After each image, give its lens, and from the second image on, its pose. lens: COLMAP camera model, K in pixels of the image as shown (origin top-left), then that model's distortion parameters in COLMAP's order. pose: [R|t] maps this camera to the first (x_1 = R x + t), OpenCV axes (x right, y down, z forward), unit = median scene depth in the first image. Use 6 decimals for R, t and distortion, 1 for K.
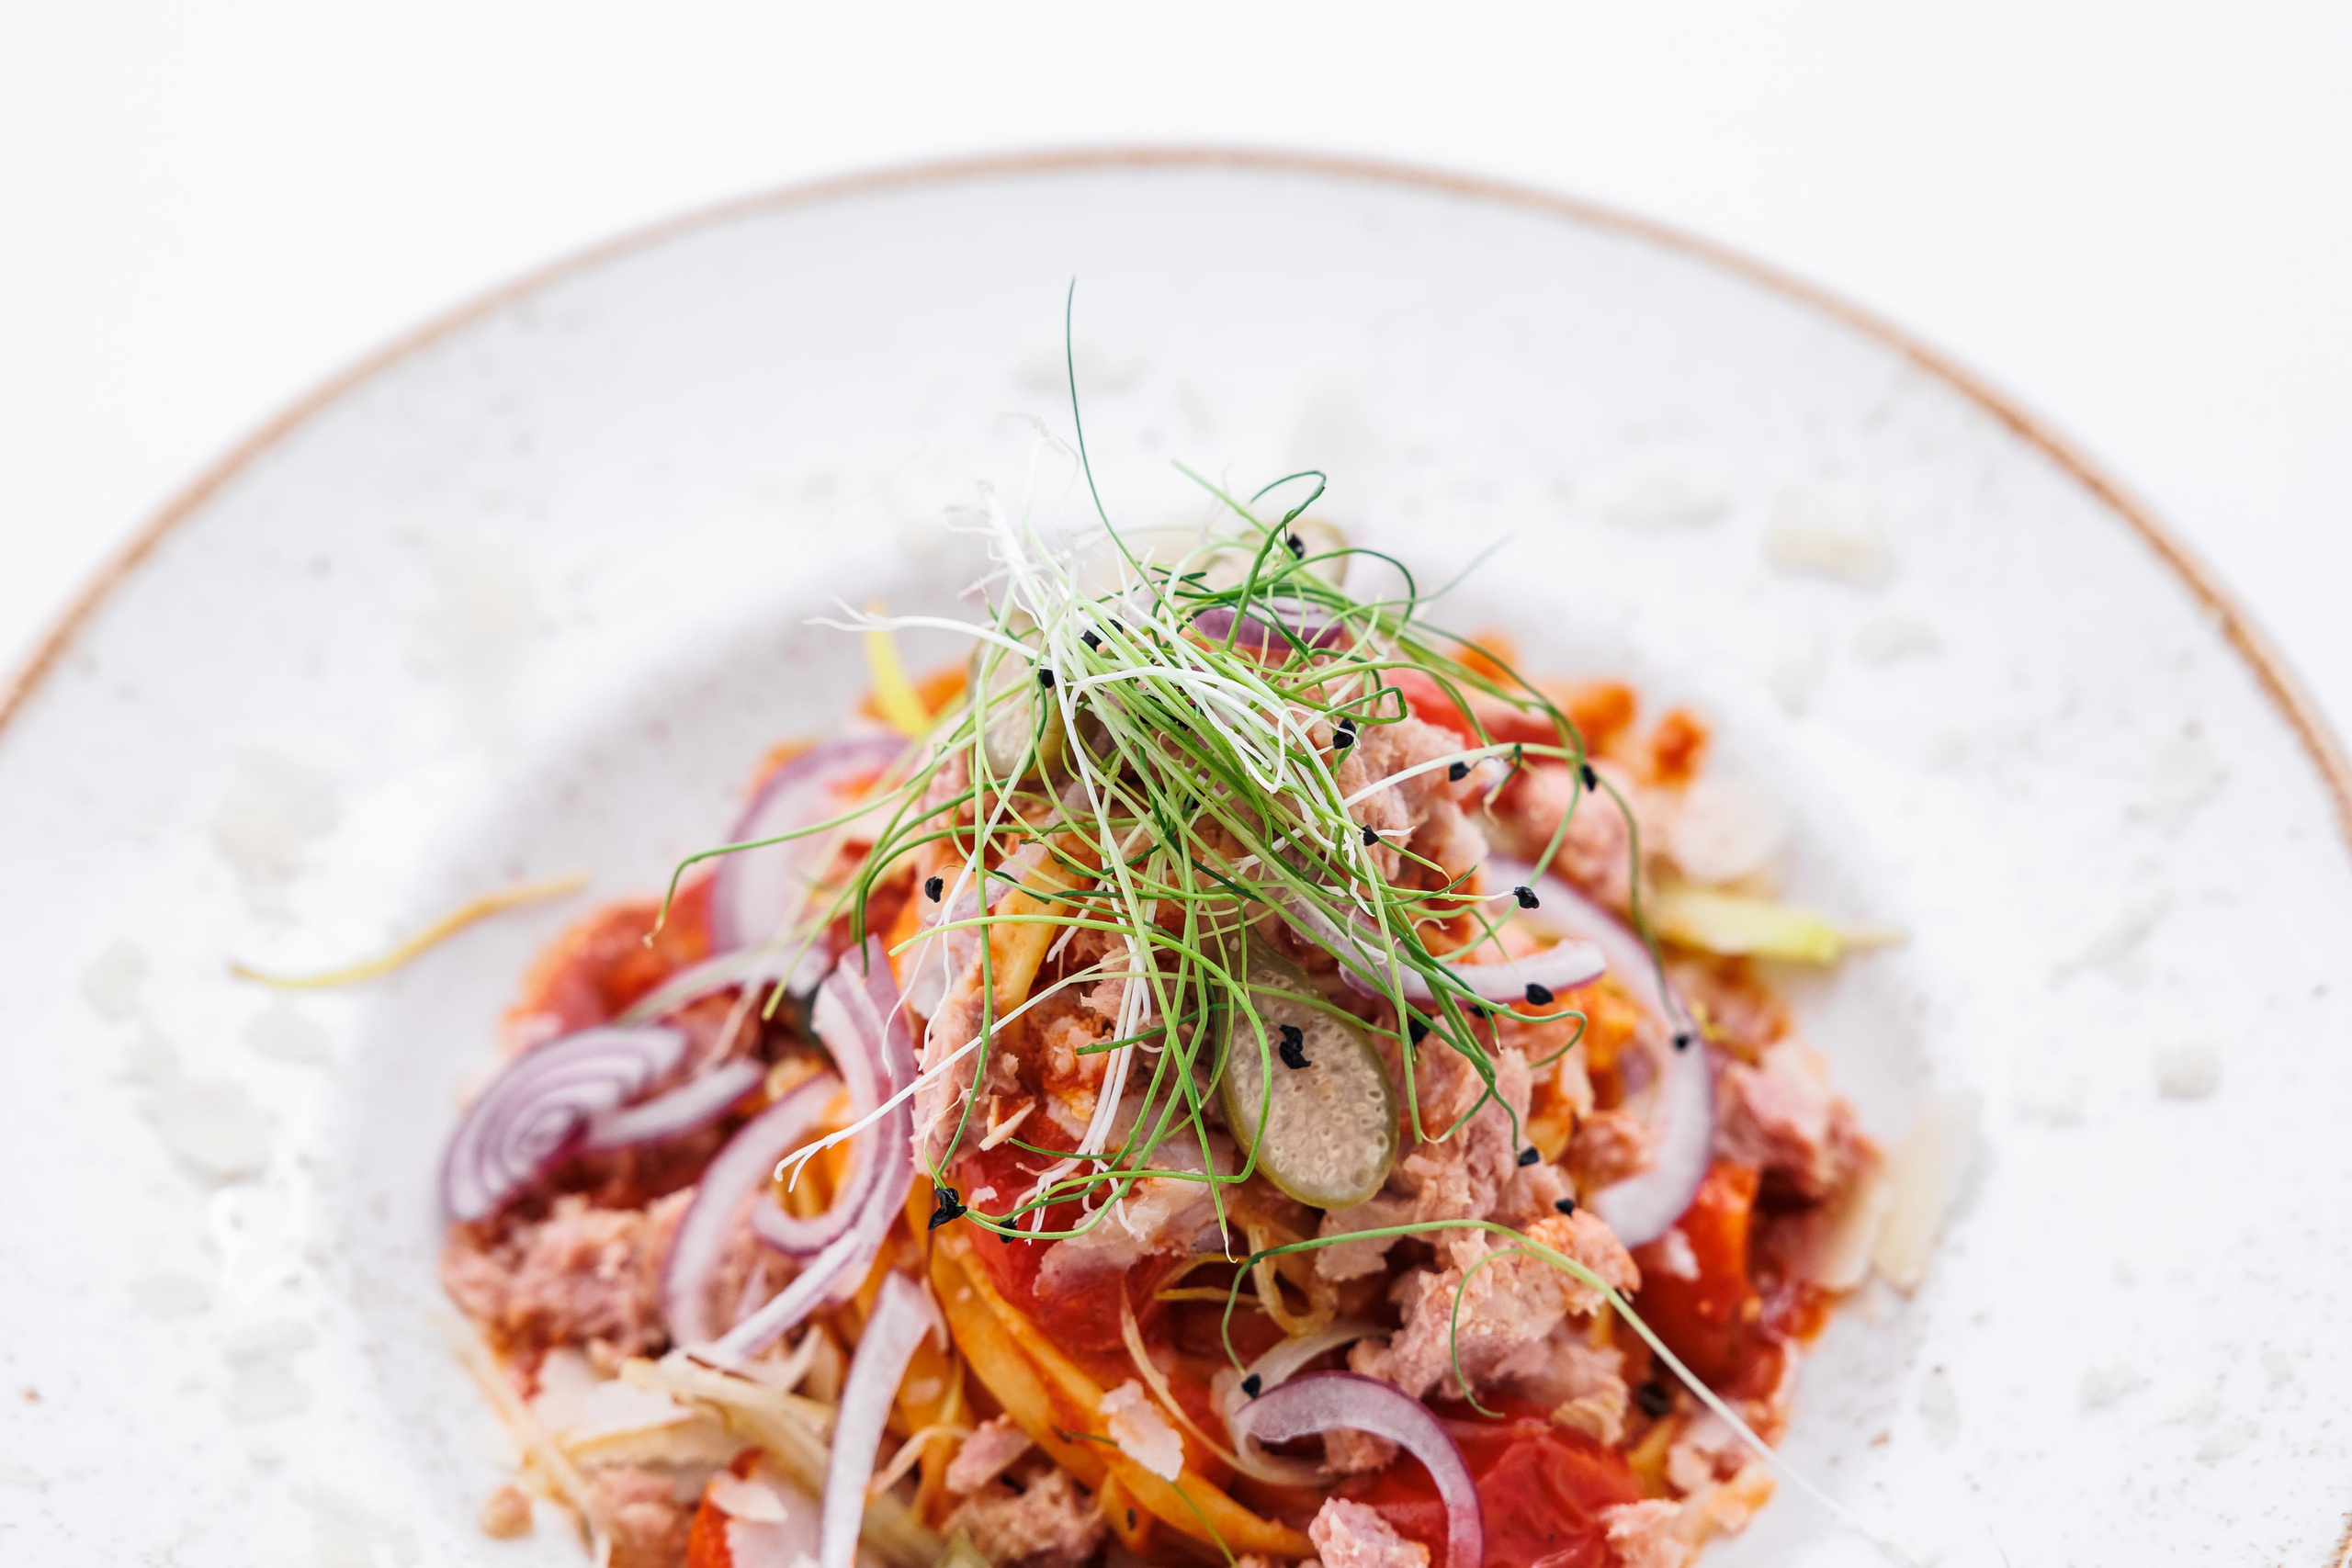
lens RADIAL K [[7112.2, 0, 1174.8], [0, 7112.2, 784.6], [0, 0, 1]] dist [0.123492, 0.000000]
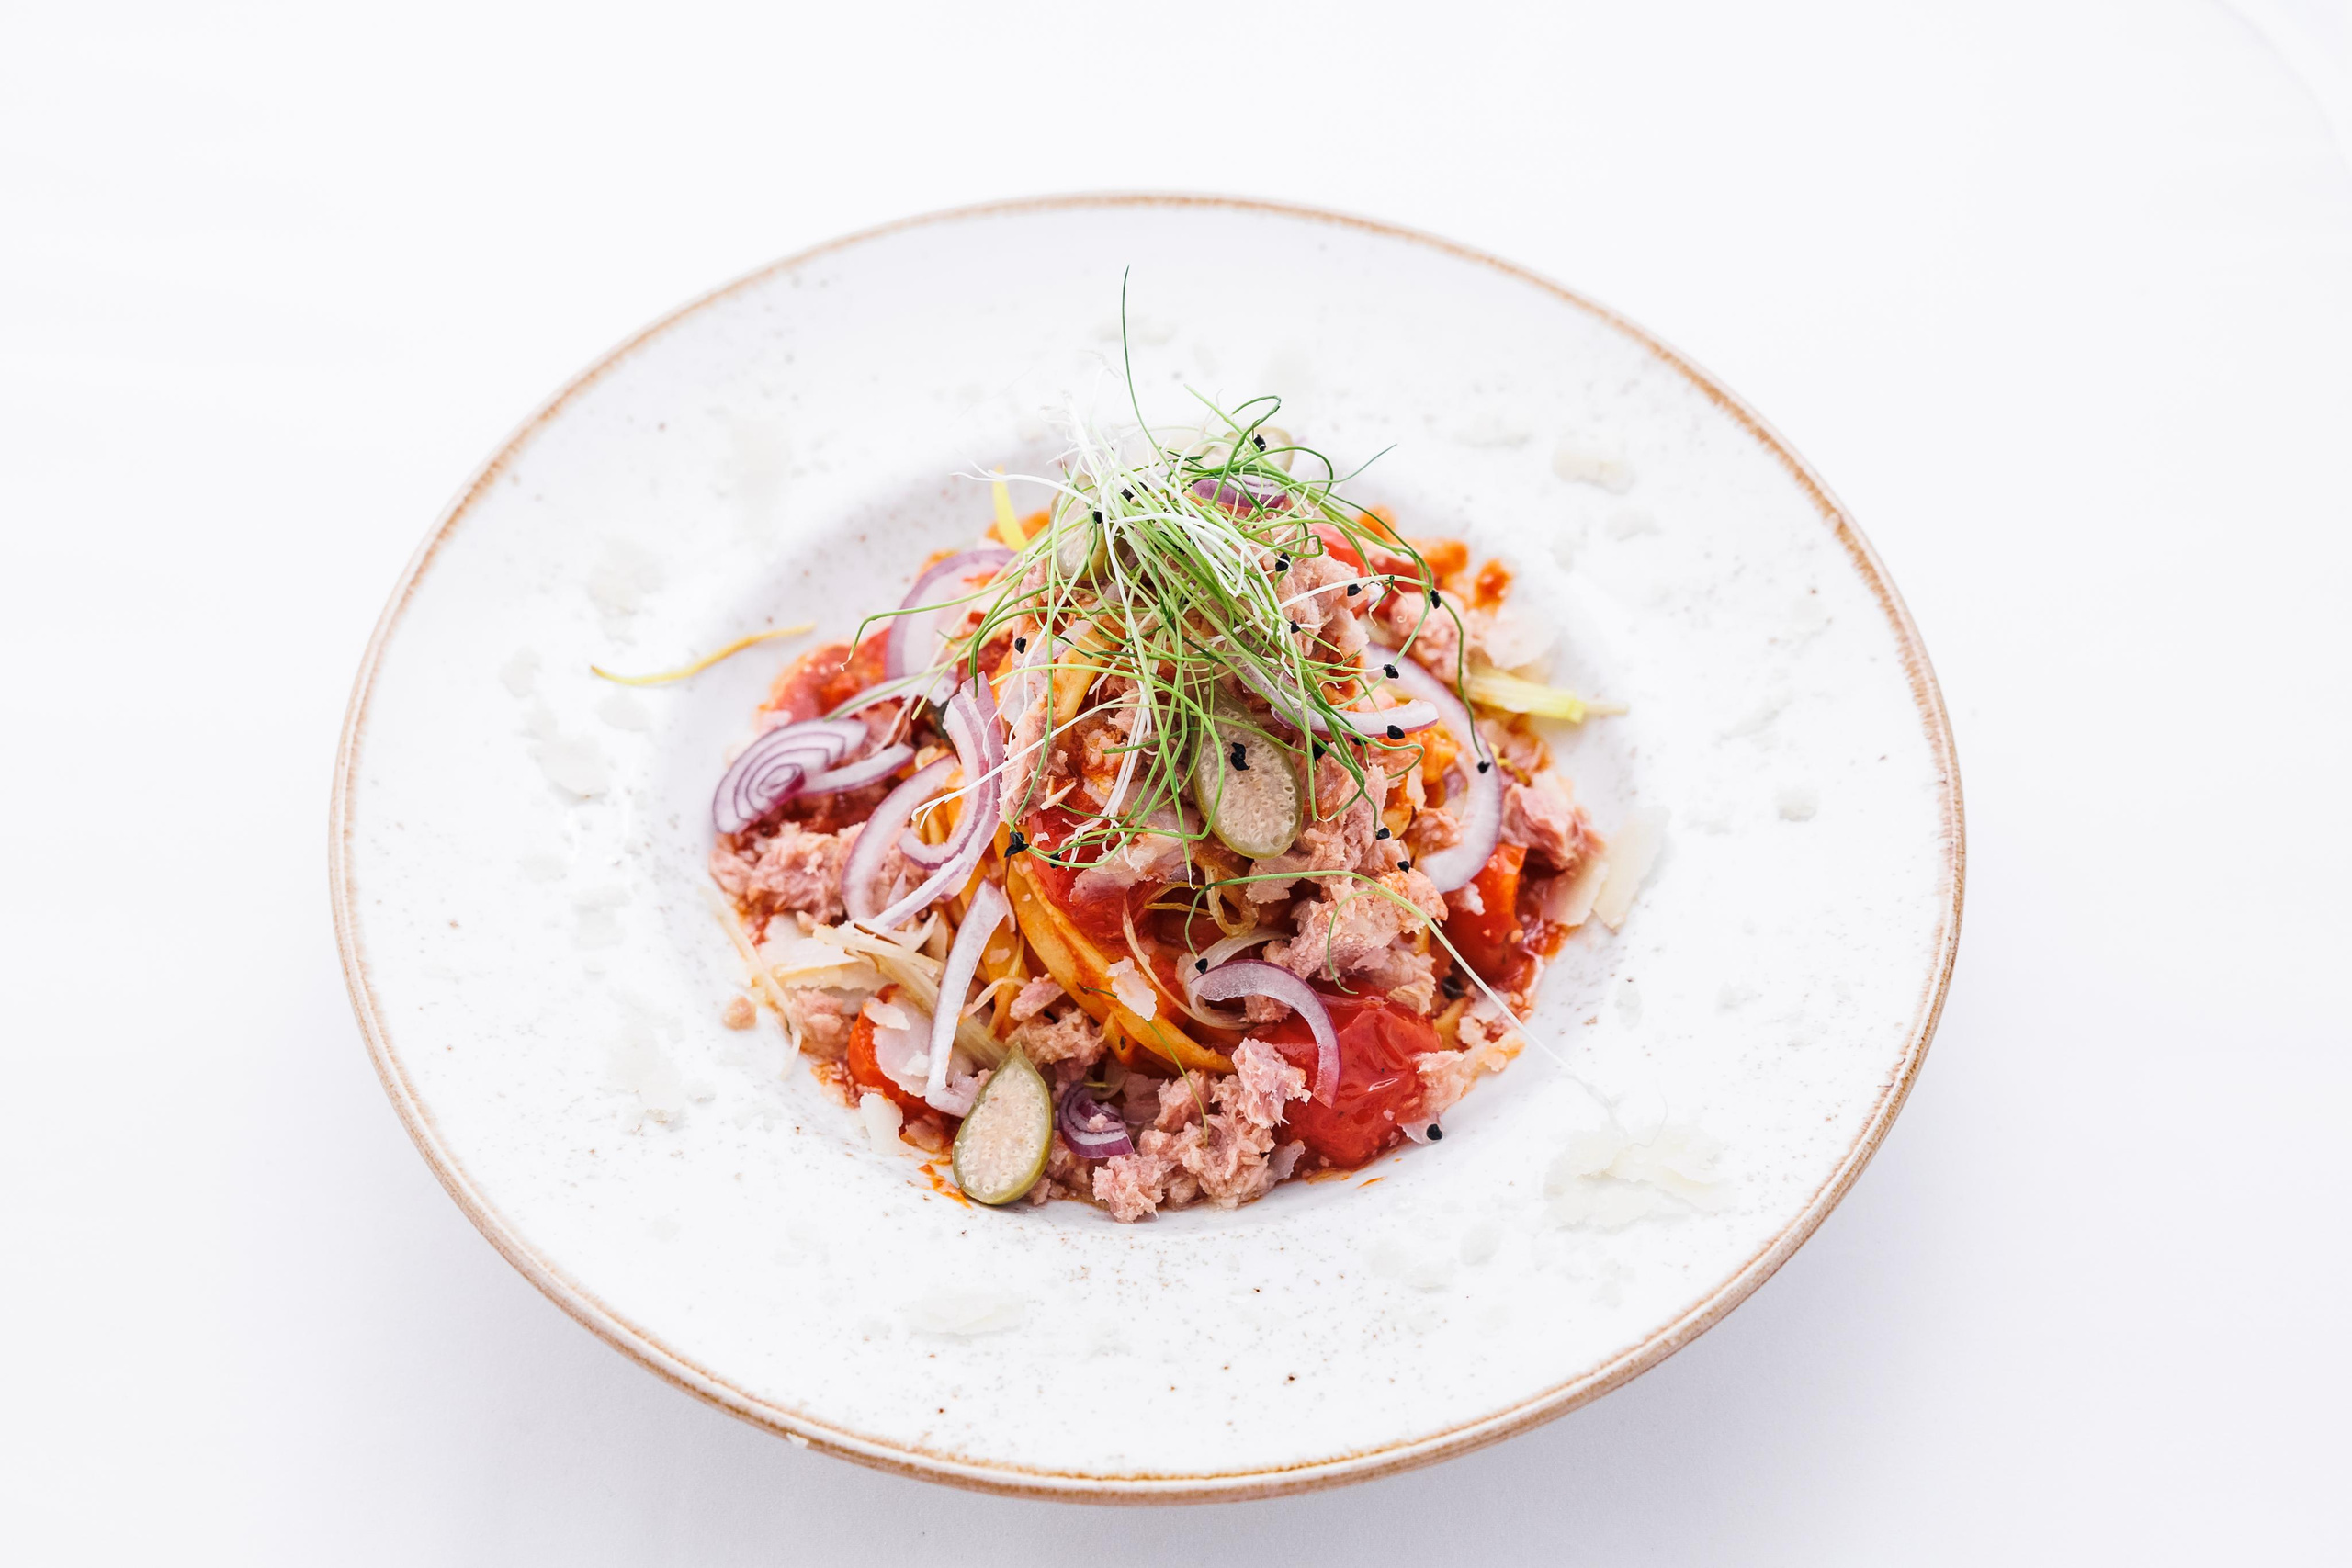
lens RADIAL K [[2382.4, 0, 1204.9], [0, 2382.4, 727.2], [0, 0, 1]] dist [-0.027458, 0.000000]
pose [[0.997455, 0.057964, -0.041508, 0.030650], [-0.056249, 0.997560, 0.041363, 0.008579], [0.043805, -0.038923, 0.998282, 0.464632]]
